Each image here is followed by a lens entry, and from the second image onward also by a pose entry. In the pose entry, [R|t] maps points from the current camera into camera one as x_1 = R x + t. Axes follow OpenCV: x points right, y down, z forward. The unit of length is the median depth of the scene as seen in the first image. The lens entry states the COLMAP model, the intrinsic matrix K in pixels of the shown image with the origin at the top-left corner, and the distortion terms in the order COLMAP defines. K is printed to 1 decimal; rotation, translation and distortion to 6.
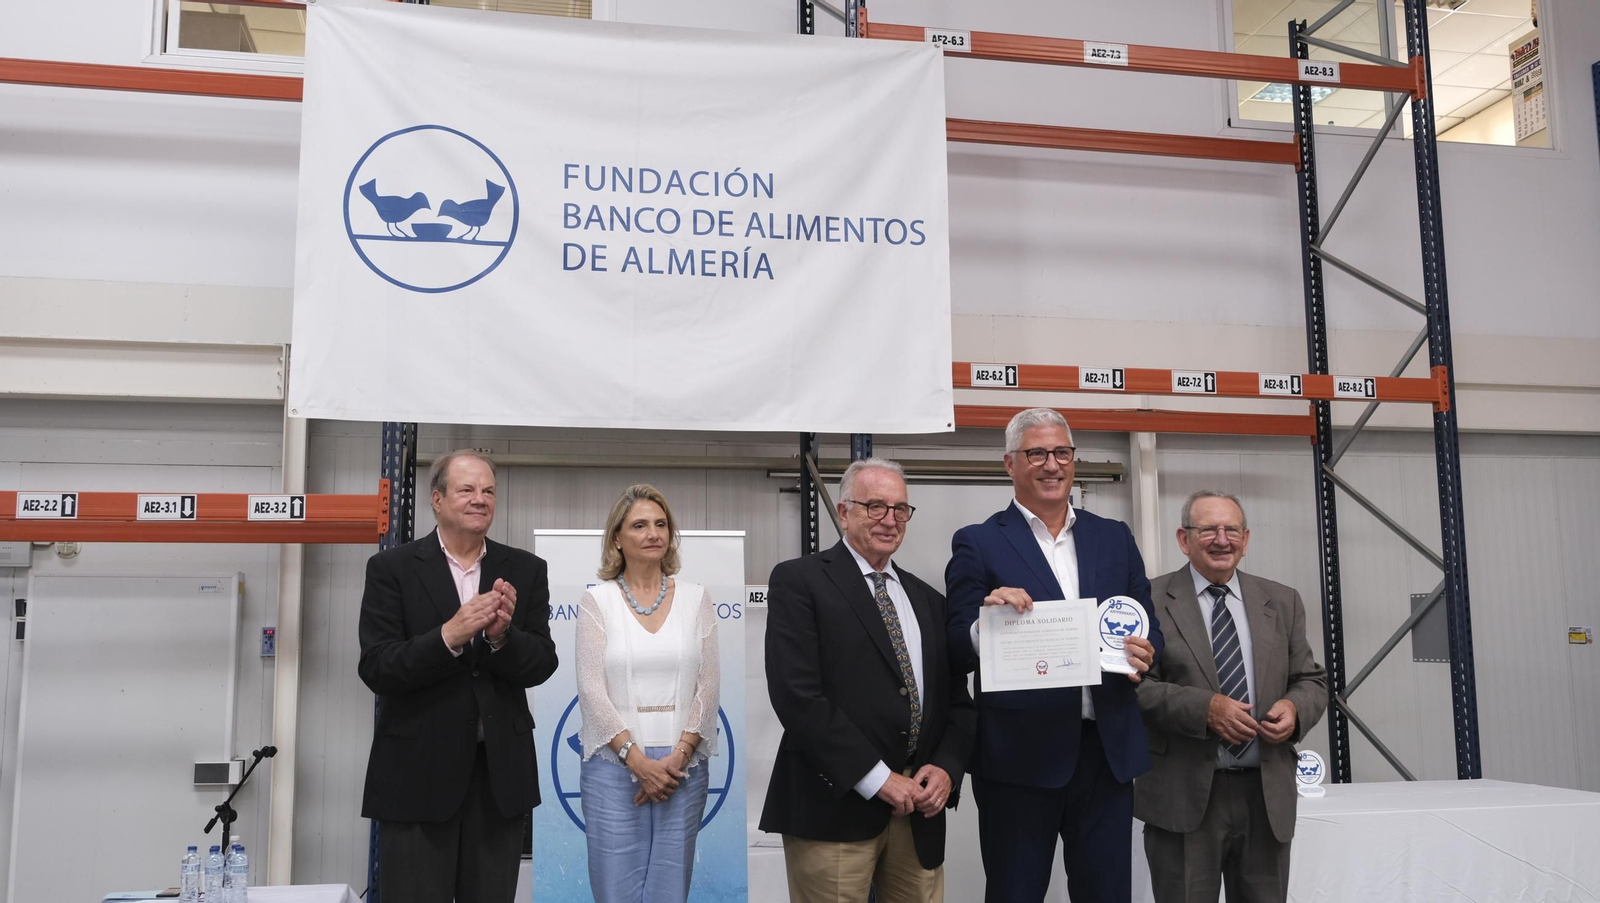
lens RADIAL K [[1526.7, 0, 829.2], [0, 1526.7, 447.9], [0, 0, 1]] dist [-0.025416, 0.000000]
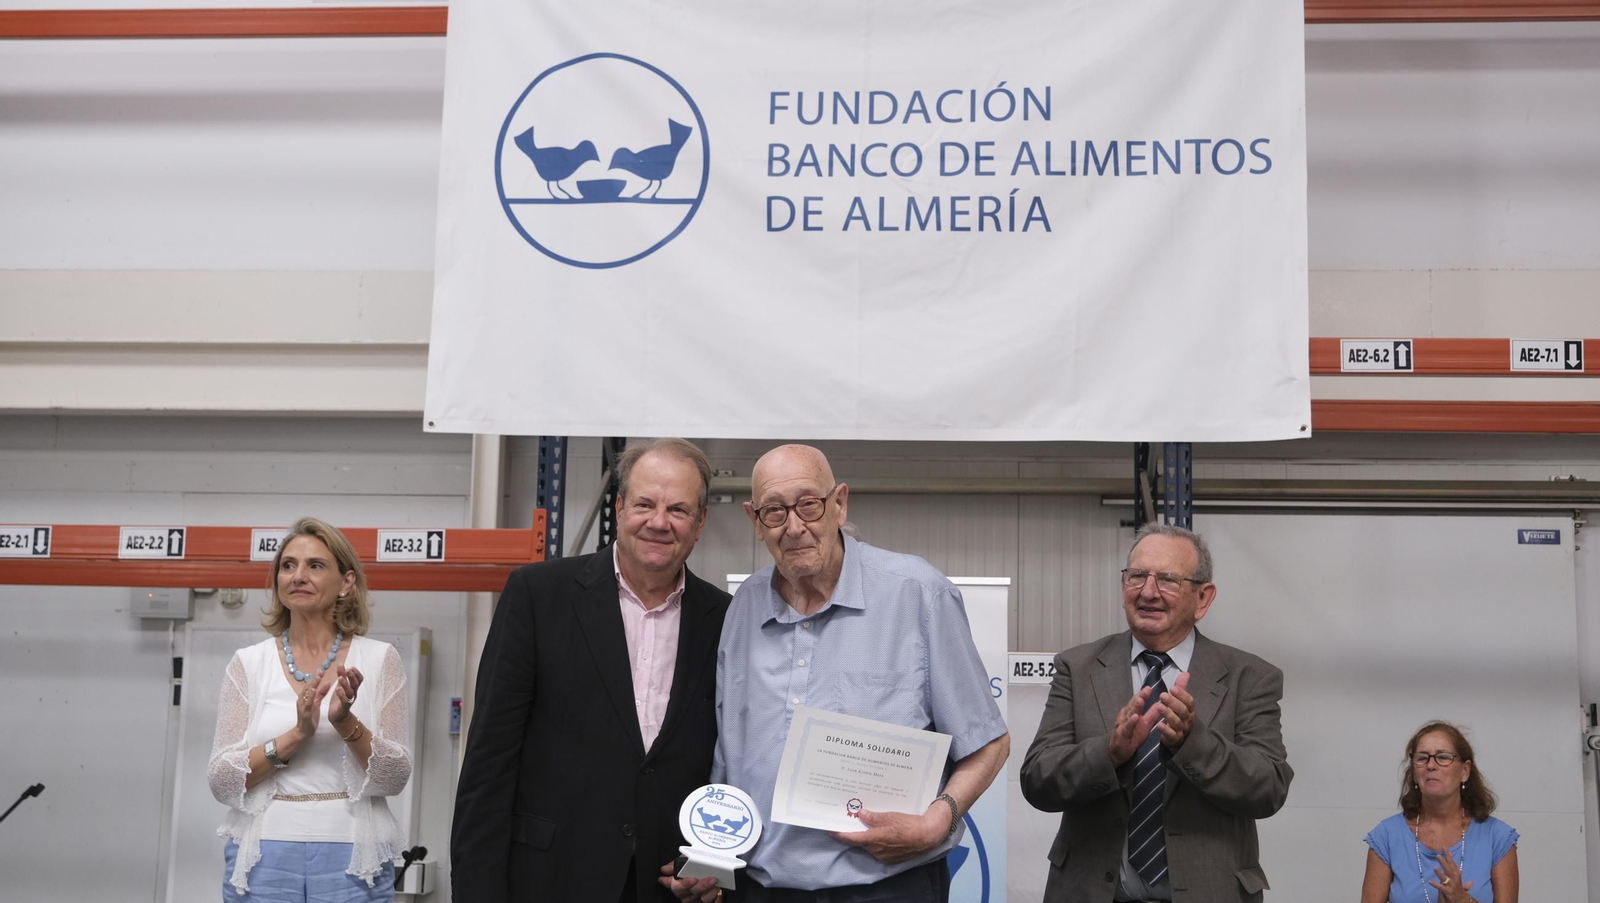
lens RADIAL K [[2056.6, 0, 846.3], [0, 2056.6, 447.6], [0, 0, 1]] dist [0.008894, 0.000000]
pose [[0.953191, -0.013641, -0.302062, 0.169630], [0.010563, 0.999874, -0.011822, 0.002988], [0.302185, 0.008078, 0.953215, 0.038491]]
